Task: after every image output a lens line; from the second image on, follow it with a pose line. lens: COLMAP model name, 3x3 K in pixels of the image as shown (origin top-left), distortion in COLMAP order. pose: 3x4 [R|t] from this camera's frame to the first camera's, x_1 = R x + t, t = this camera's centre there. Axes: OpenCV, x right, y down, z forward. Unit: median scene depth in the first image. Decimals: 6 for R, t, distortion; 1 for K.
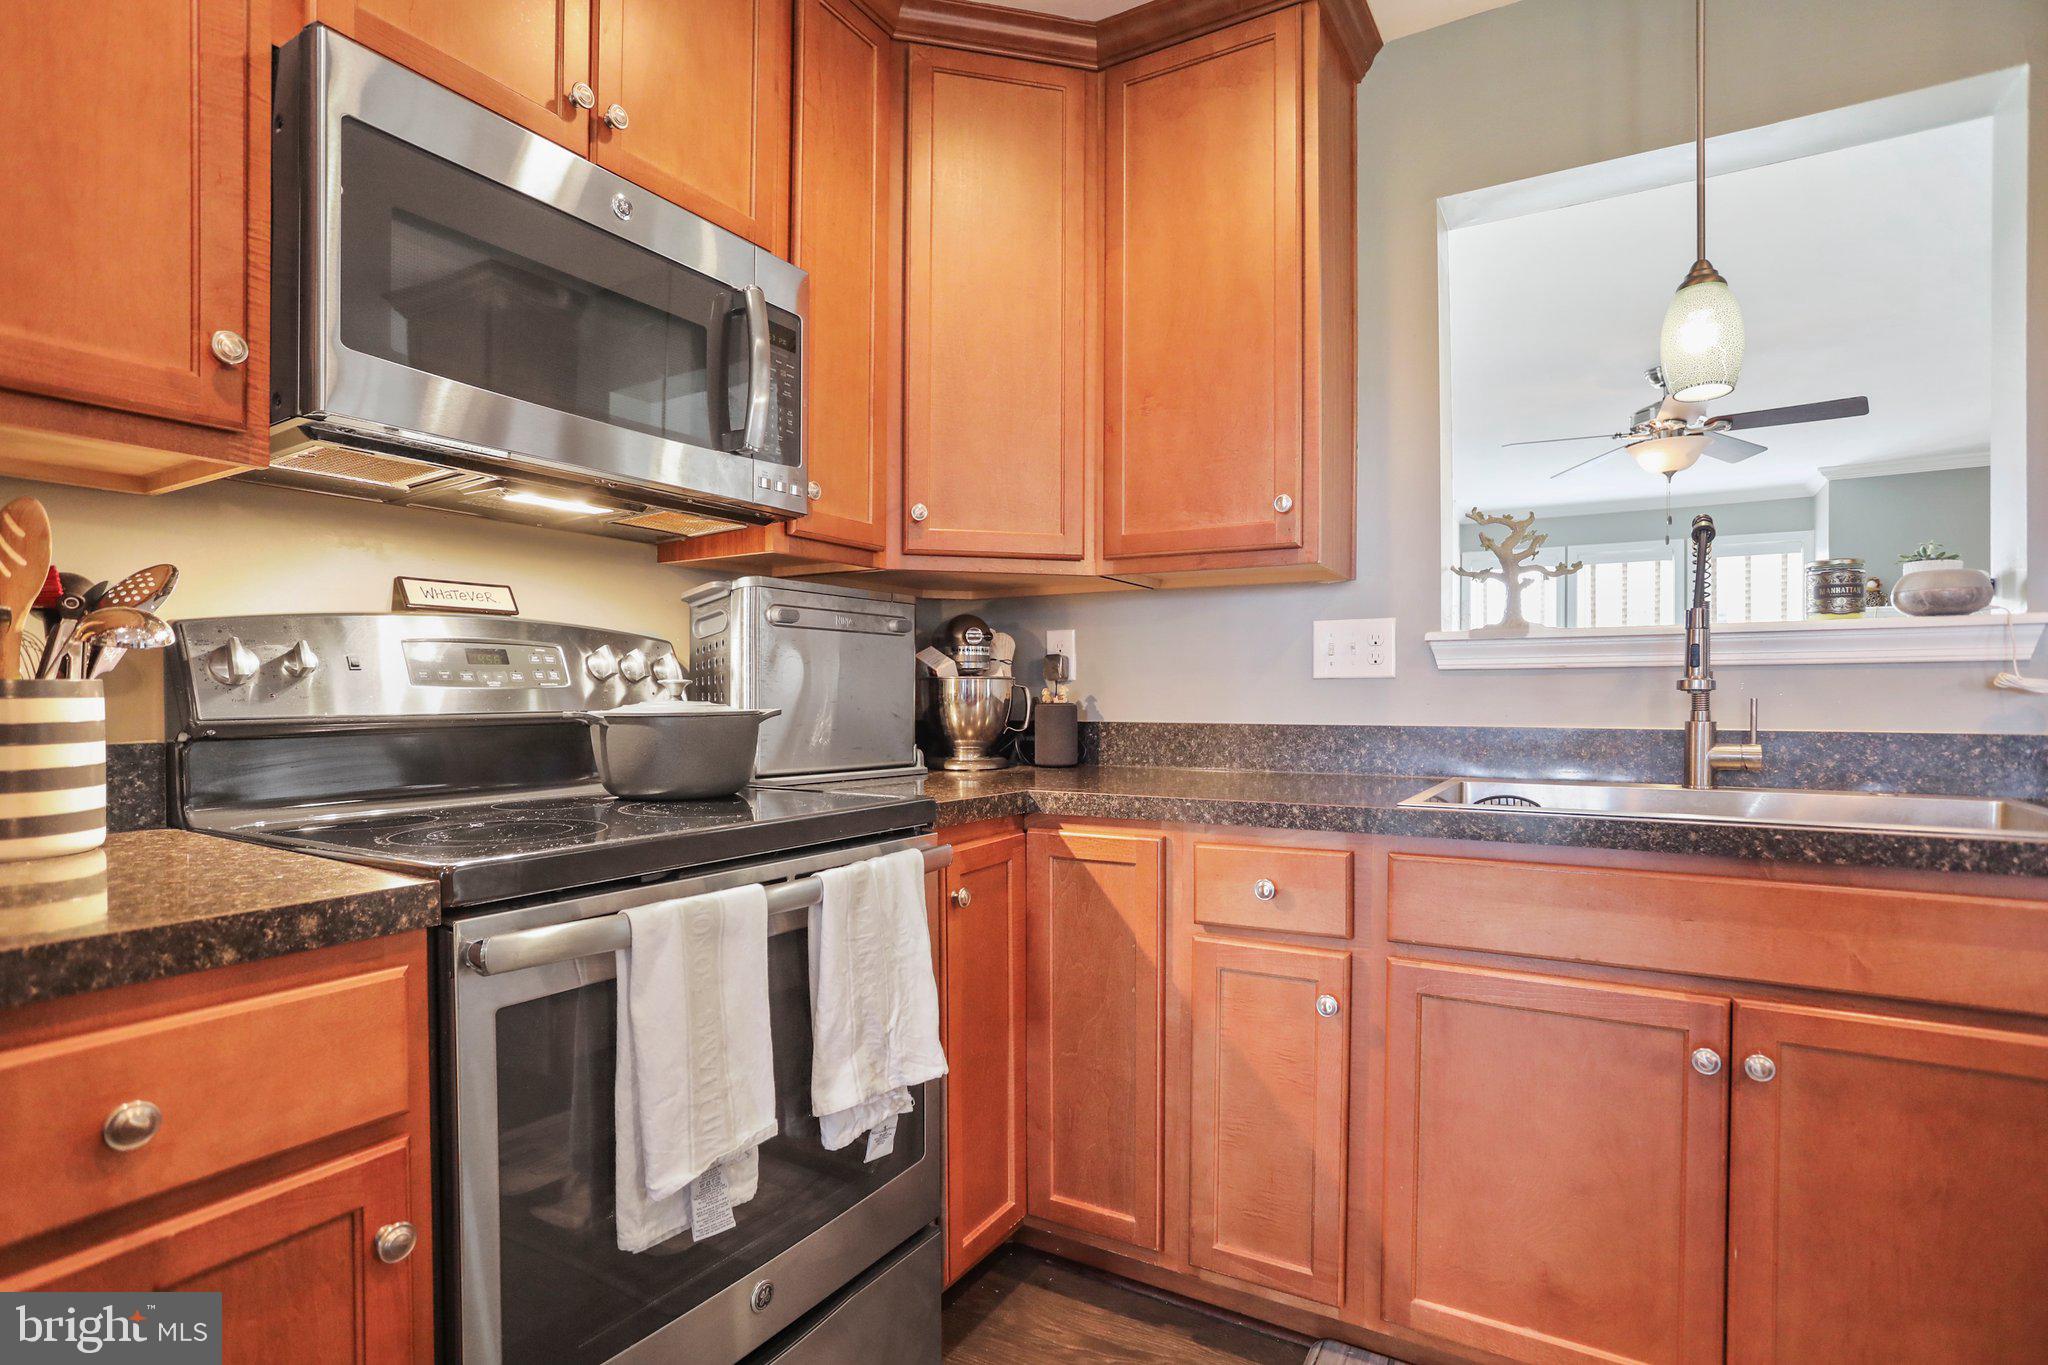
lens RADIAL K [[1001.3, 0, 1029.0], [0, 1001.3, 687.3], [0, 0, 1]] dist [-0.063872, 0.025260]
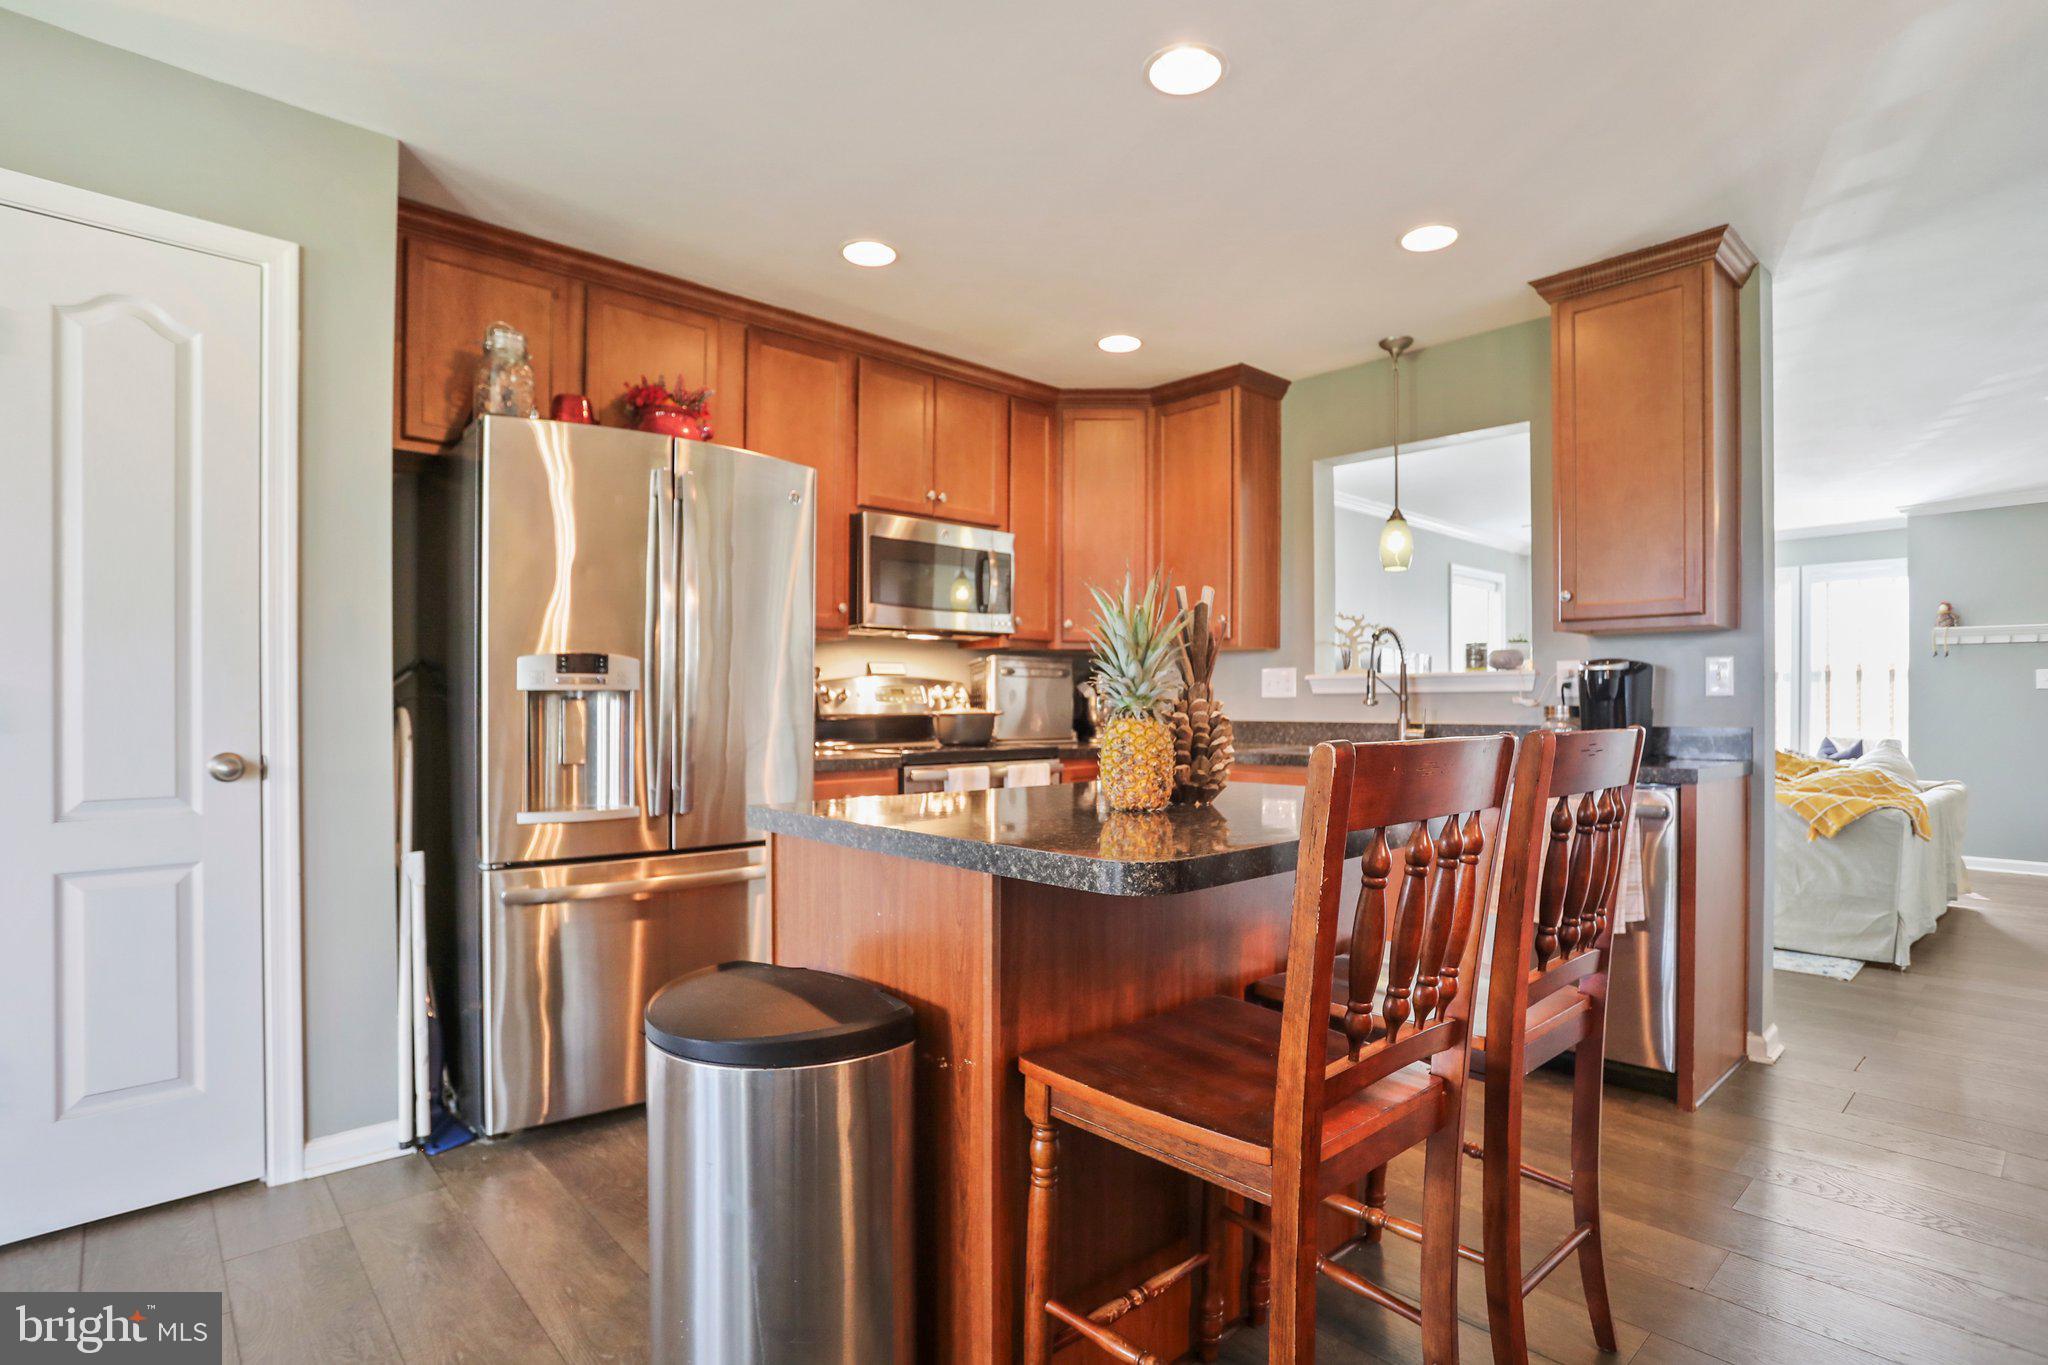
lens RADIAL K [[1014.1, 0, 1018.0], [0, 1014.1, 679.4], [0, 0, 1]] dist [-0.065140, 0.031925]
pose [[0.955189, -0.006154, -0.295934, 0.529046], [0.001883, 0.999890, -0.014715, -0.020593], [0.295992, 0.013498, 0.955095, -1.398906]]
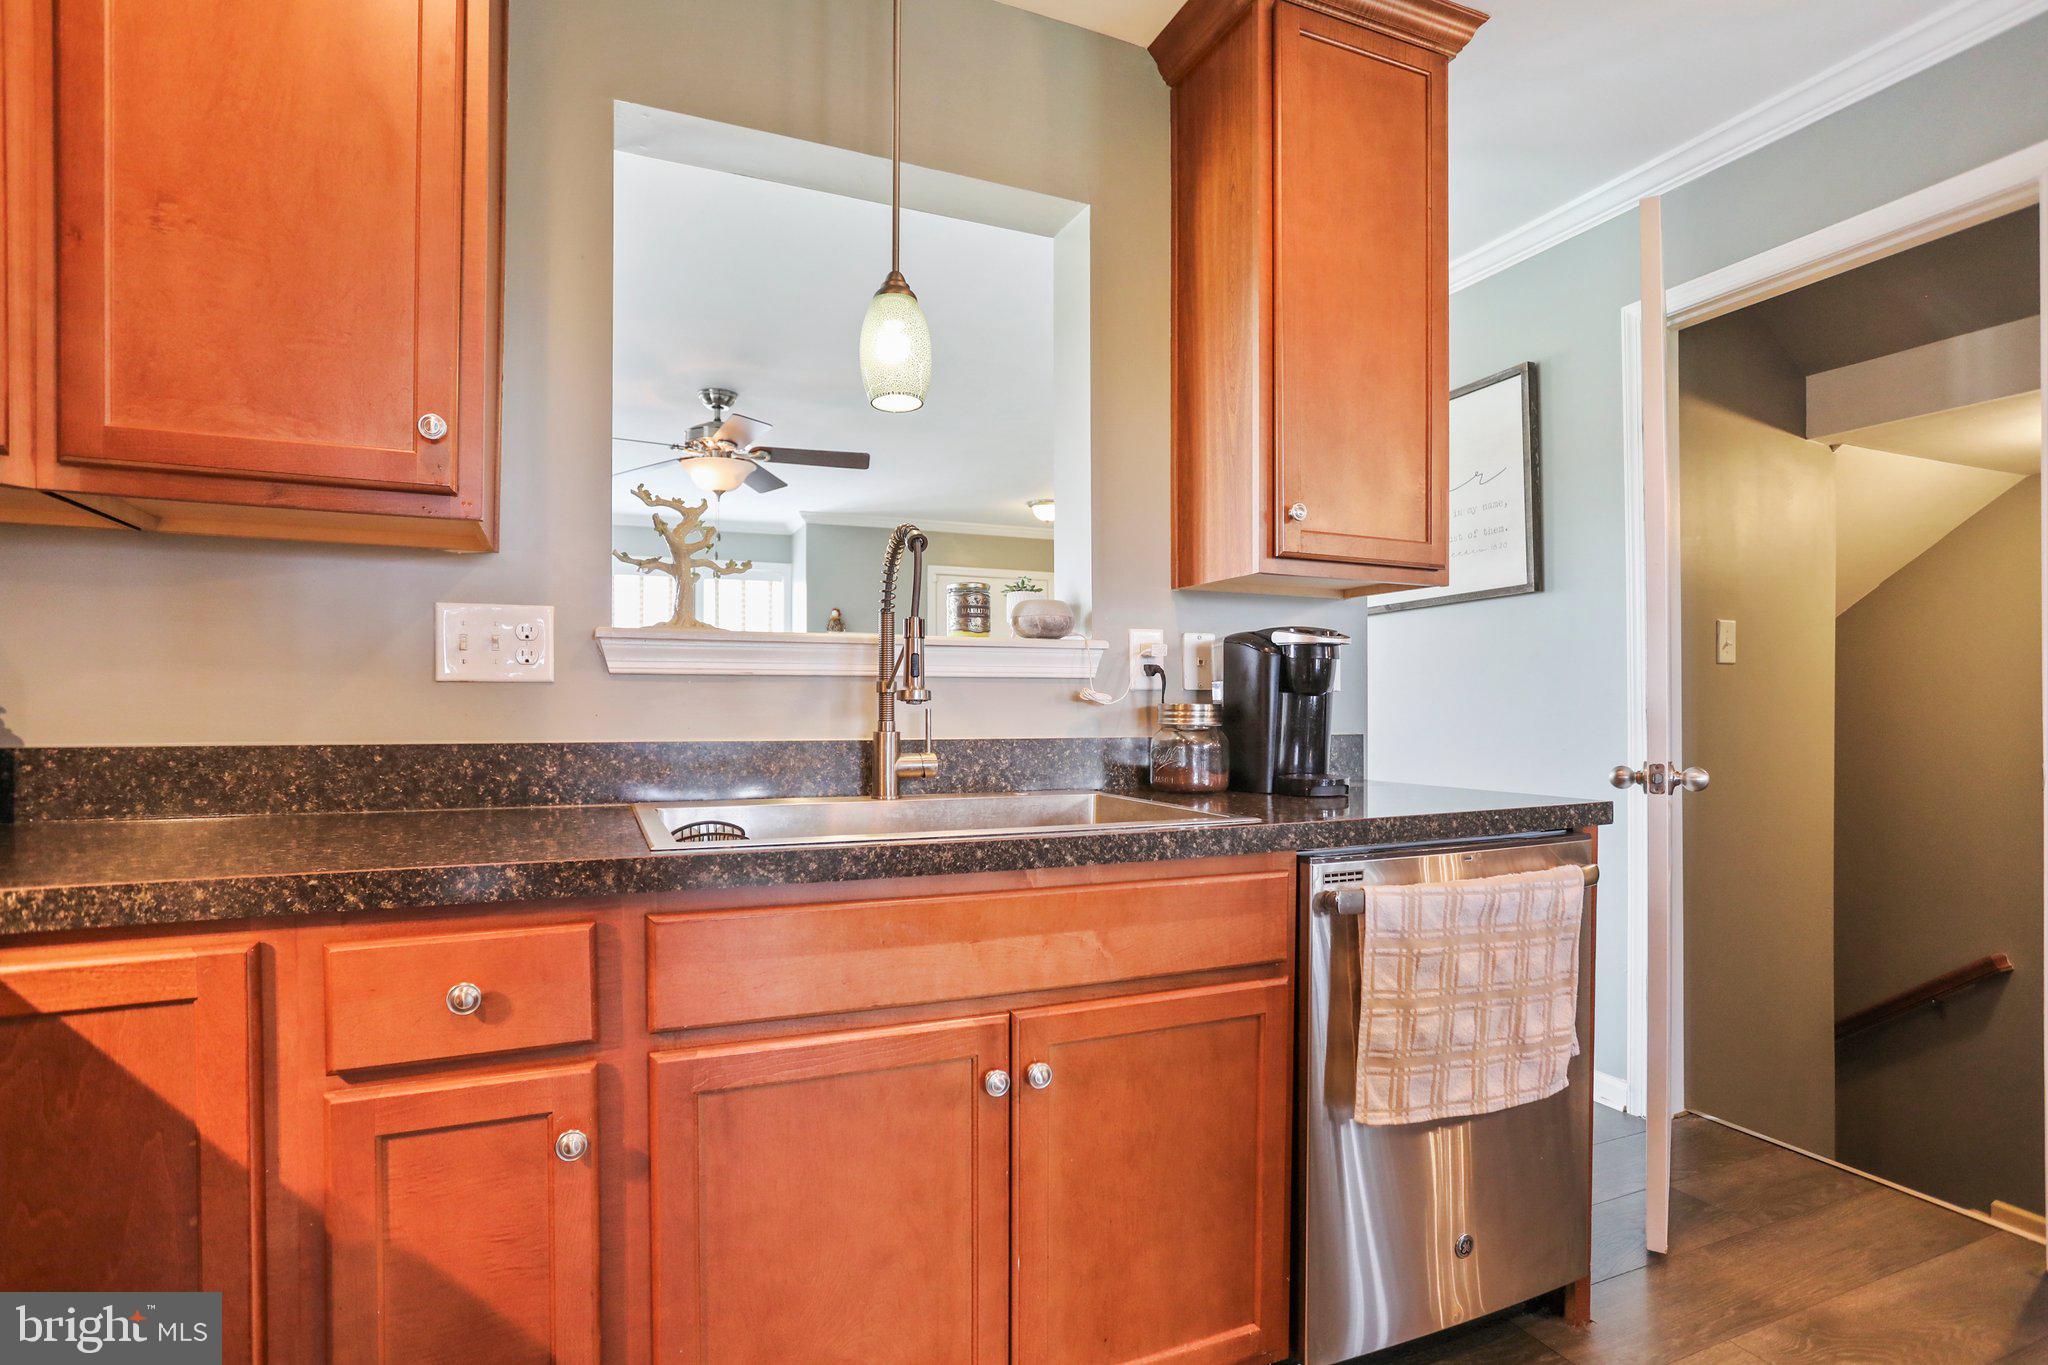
lens RADIAL K [[996.6, 0, 996.6], [0, 996.6, 715.5], [0, 0, 1]] dist [-0.064732, 0.033734]
pose [[0.583328, -0.006104, 0.812213, -0.075237], [-0.010425, 0.999833, 0.015001, 0.001949], [-0.812169, -0.017218, 0.583167, 0.313783]]
